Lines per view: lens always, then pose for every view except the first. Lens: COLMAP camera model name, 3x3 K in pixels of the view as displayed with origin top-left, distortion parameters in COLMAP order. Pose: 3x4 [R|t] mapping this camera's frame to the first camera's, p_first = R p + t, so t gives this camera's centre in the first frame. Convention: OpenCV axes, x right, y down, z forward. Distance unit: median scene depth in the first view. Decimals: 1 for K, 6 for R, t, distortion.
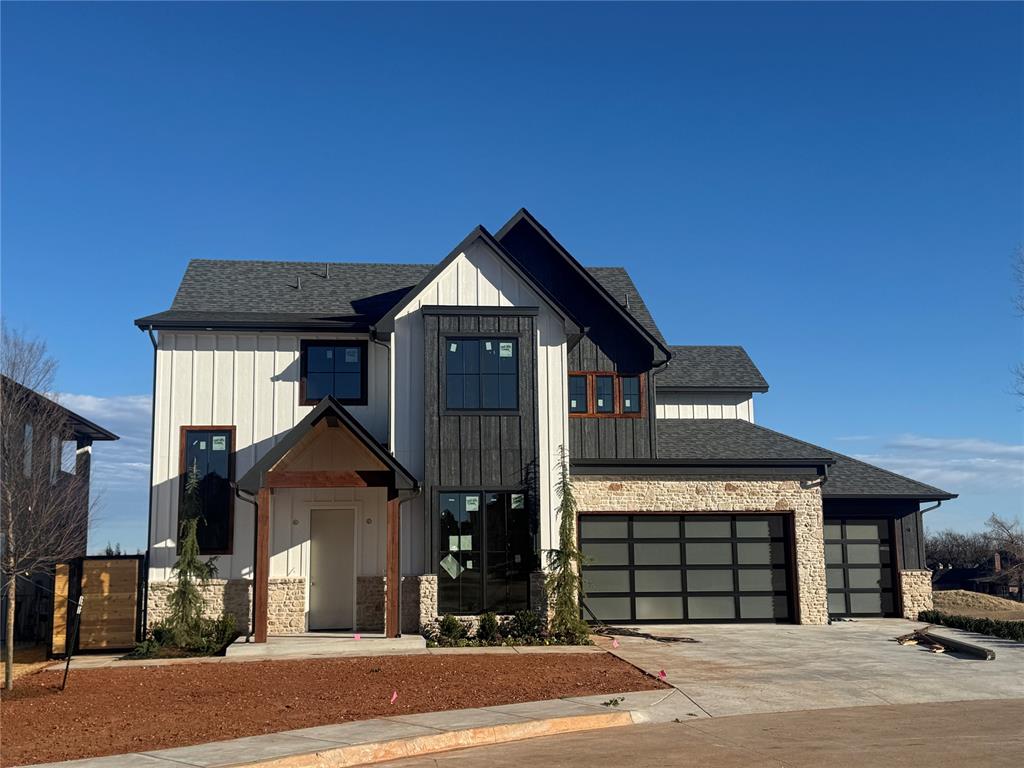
lens RADIAL K [[1247.1, 0, 512.0], [0, 1247.1, 384.0], [0, 0, 1]] dist [0.065975, -0.036166]
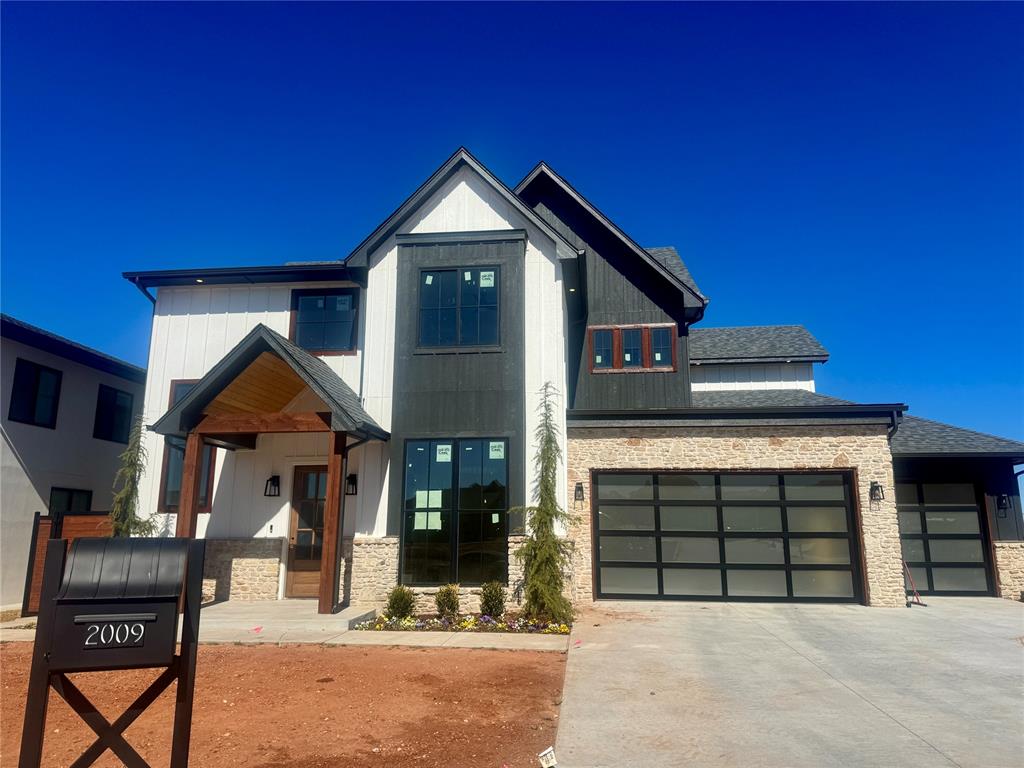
lens RADIAL K [[724.5, 0, 512.0], [0, 724.5, 384.0], [0, 0, 1]] dist [0.073888, -0.140214]
pose [[0.972141, -0.033778, -0.231950, 0.123710], [0.018567, 0.997550, -0.067449, 0.078083], [0.233660, 0.061263, 0.970386, 0.496240]]
